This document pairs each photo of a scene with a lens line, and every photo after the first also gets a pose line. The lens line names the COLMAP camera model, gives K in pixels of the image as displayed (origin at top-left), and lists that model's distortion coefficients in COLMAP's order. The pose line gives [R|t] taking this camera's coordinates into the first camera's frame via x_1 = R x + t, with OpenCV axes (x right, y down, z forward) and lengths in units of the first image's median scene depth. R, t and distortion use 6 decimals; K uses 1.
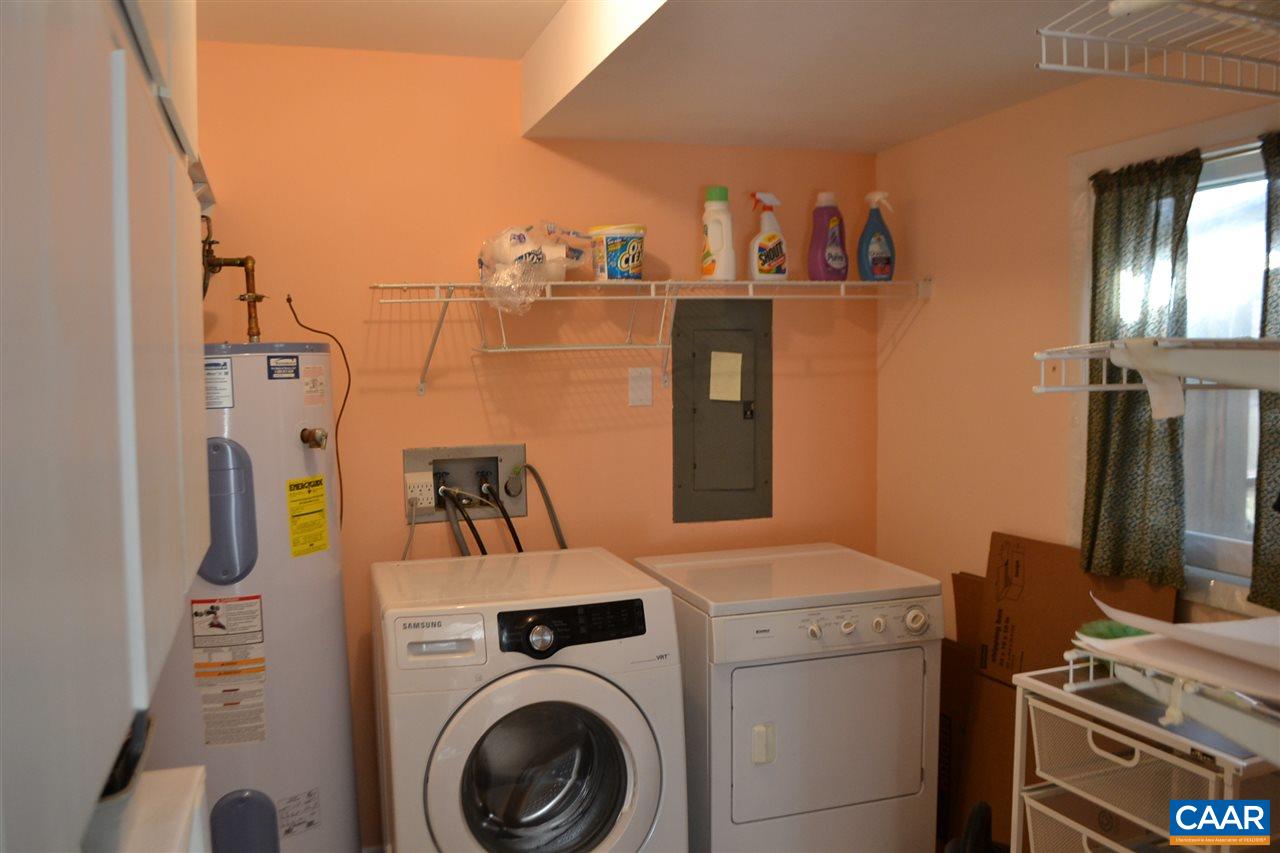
lens RADIAL K [[1022.7, 0, 630.2], [0, 1022.7, 431.6], [0, 0, 1]] dist [-0.086639, 0.009528]
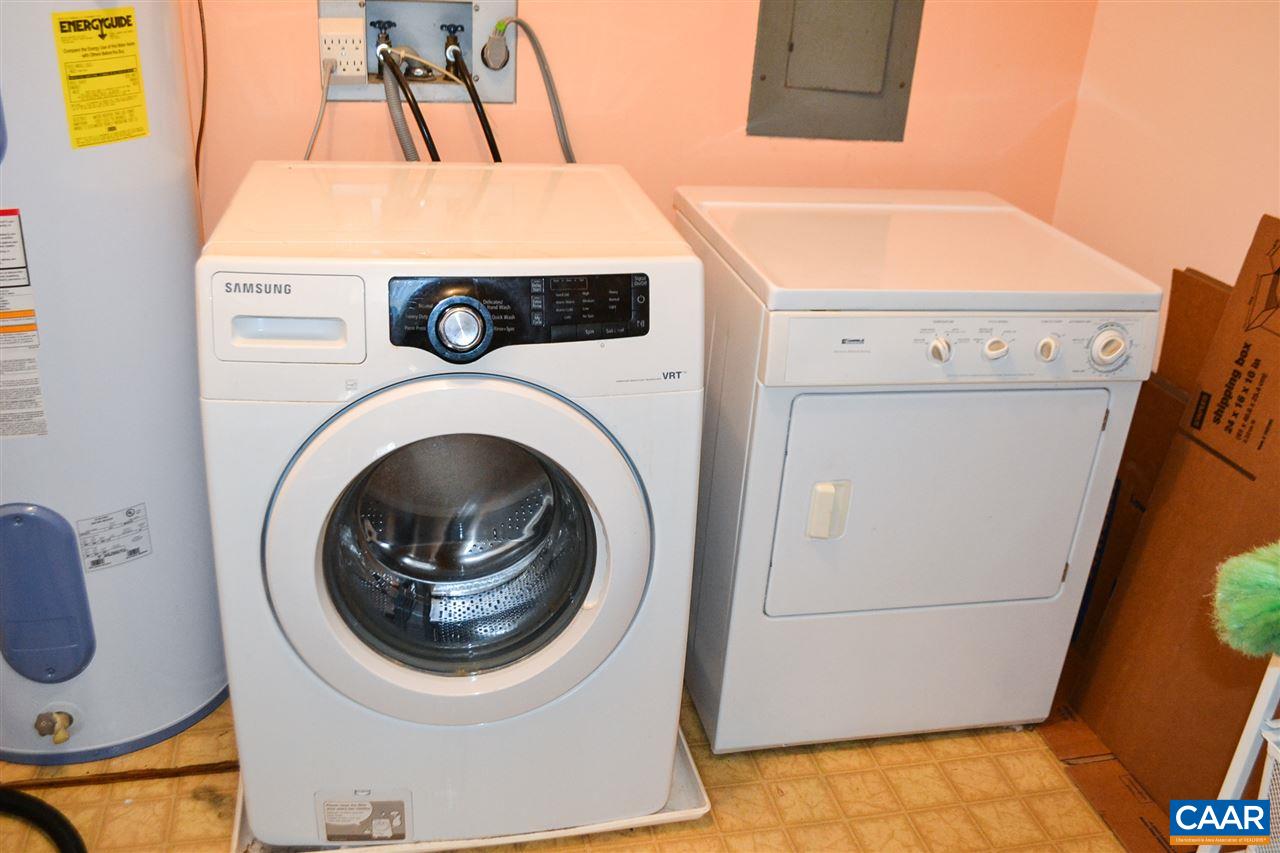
lens RADIAL K [[1220.7, 0, 608.6], [0, 1220.7, 465.5], [0, 0, 1]] dist [-0.049037, -0.065904]
pose [[0.991194, 0.114838, -0.065927, 0.040598], [-0.083008, 0.926774, 0.366332, 0.011430], [0.103168, -0.357633, 0.928146, 0.274125]]
